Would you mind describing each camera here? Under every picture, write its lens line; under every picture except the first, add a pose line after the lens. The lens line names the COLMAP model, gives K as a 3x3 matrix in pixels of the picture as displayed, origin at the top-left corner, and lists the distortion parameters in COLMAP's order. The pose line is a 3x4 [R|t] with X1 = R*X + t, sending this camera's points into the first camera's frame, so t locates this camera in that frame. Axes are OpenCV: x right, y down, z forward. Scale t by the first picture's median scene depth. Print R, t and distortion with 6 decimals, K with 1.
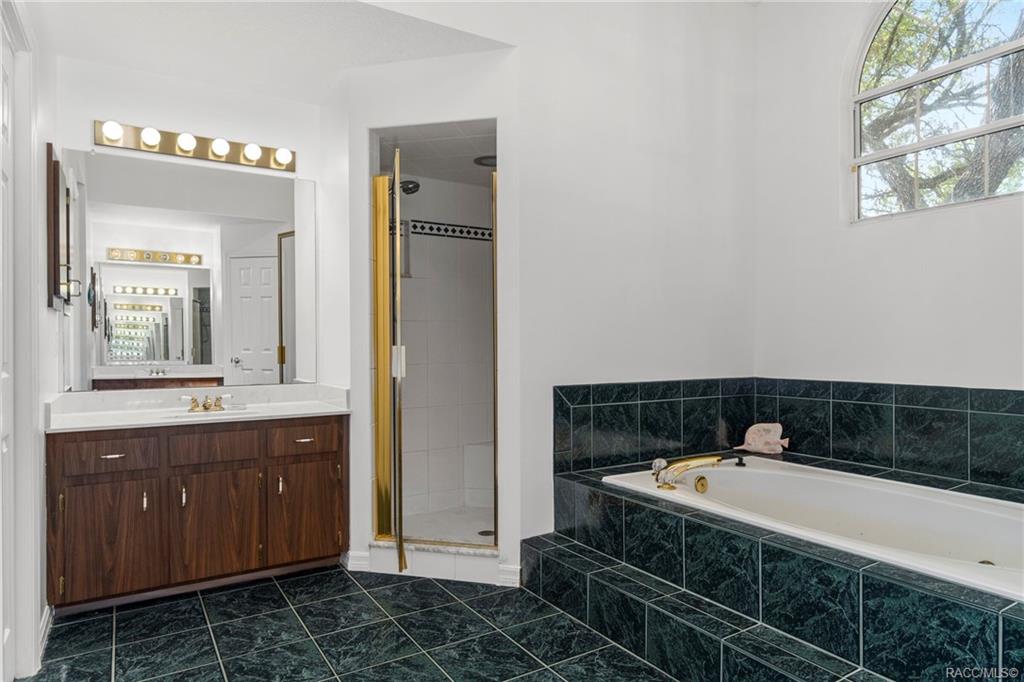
lens RADIAL K [[624.2, 0, 508.4], [0, 624.2, 345.7], [0, 0, 1]] dist [0.003004, 0.000691]
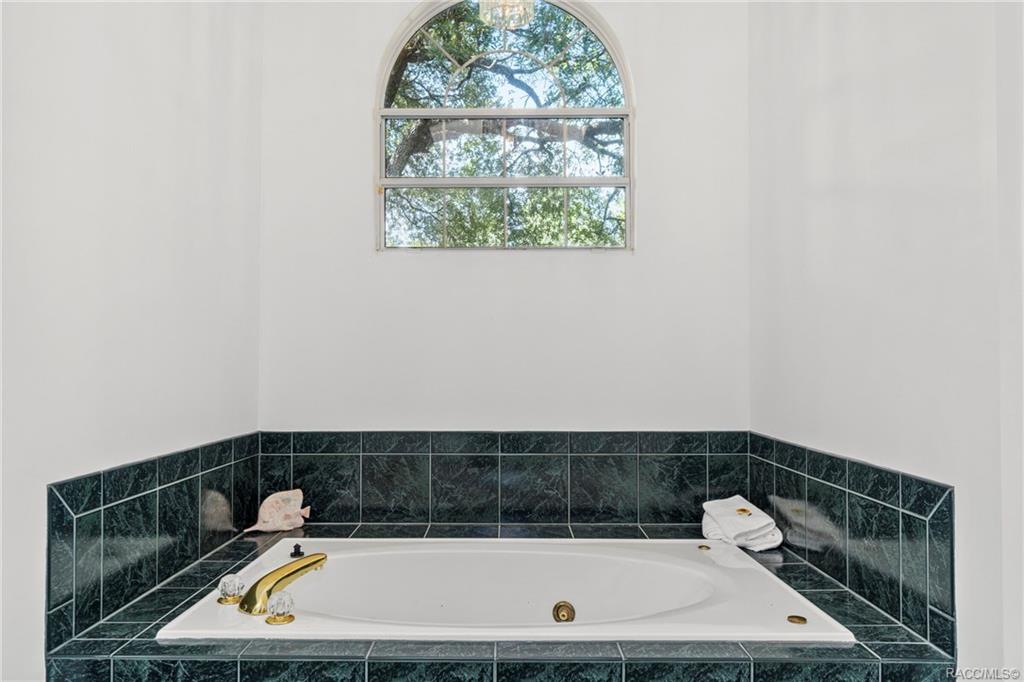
lens RADIAL K [[716.9, 0, 504.2], [0, 716.9, 350.6], [0, 0, 1]] dist [-0.010300, 0.013897]
pose [[0.527024, 0.020594, 0.849601, -0.234936], [0.000579, 0.999697, -0.024592, -0.032475], [-0.849850, 0.013453, 0.526853, 0.345602]]
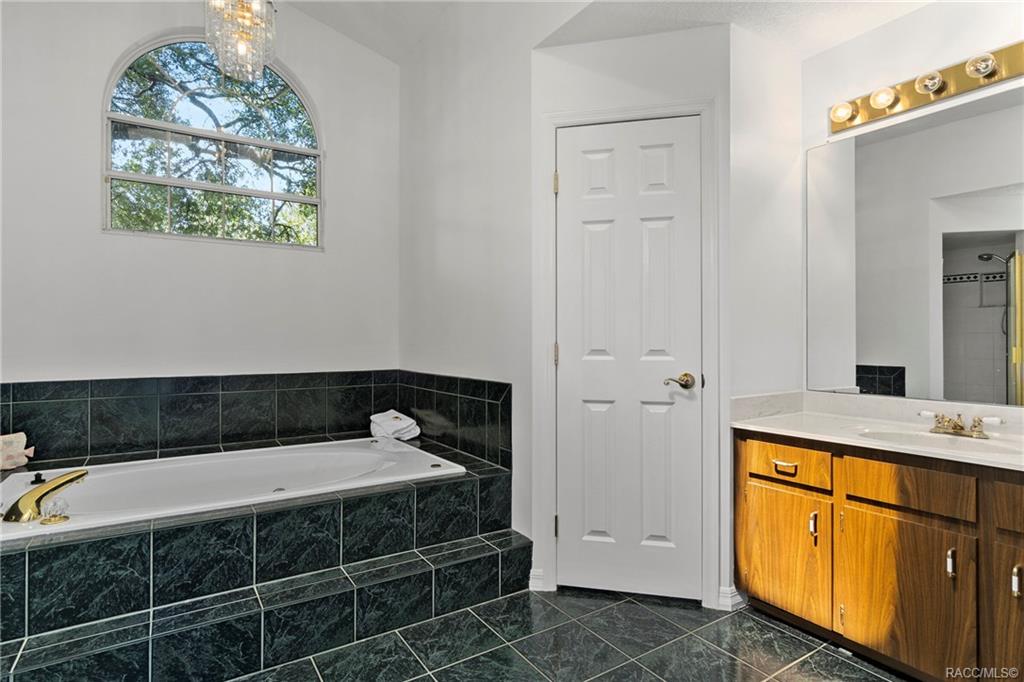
lens RADIAL K [[523.9, 0, 503.5], [0, 523.9, 337.8], [0, 0, 1]] dist [-0.001468, -0.000129]
pose [[-0.017110, 0.009173, 0.999812, -0.381882], [0.004075, 0.999950, -0.009104, -0.001750], [-0.999845, 0.003918, -0.017146, 0.370371]]
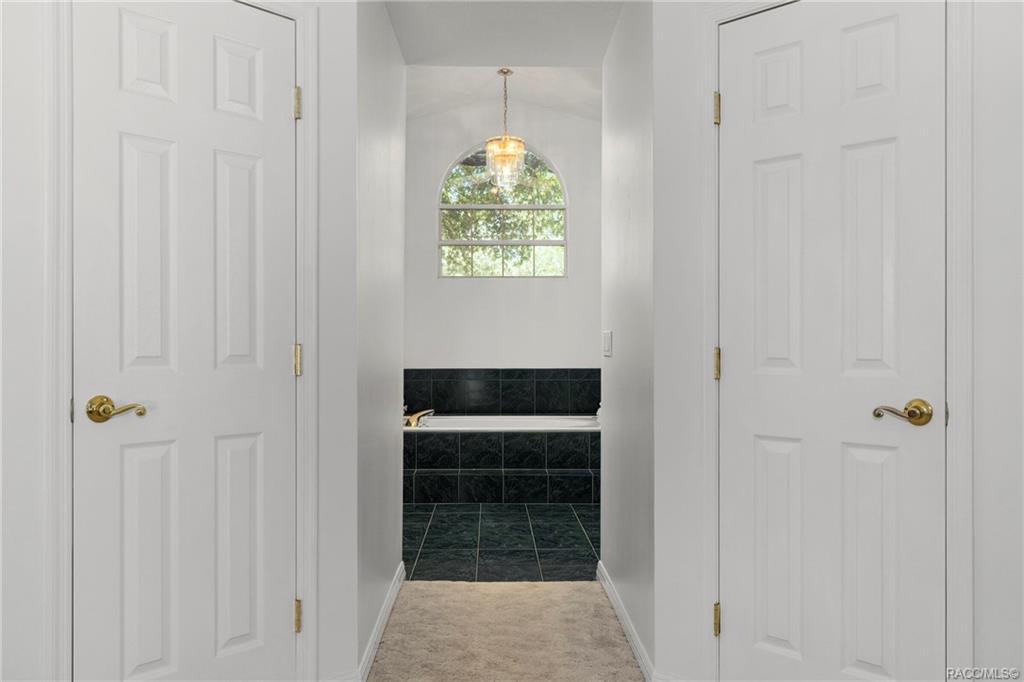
lens RADIAL K [[803.2, 0, 513.1], [0, 803.2, 344.0], [0, 0, 1]] dist [-0.010410, -0.002783]
pose [[0.498185, 0.012861, 0.866975, -1.399844], [-0.011297, 0.999901, -0.008341, 0.008002], [-0.866997, -0.005639, 0.498281, -0.316120]]
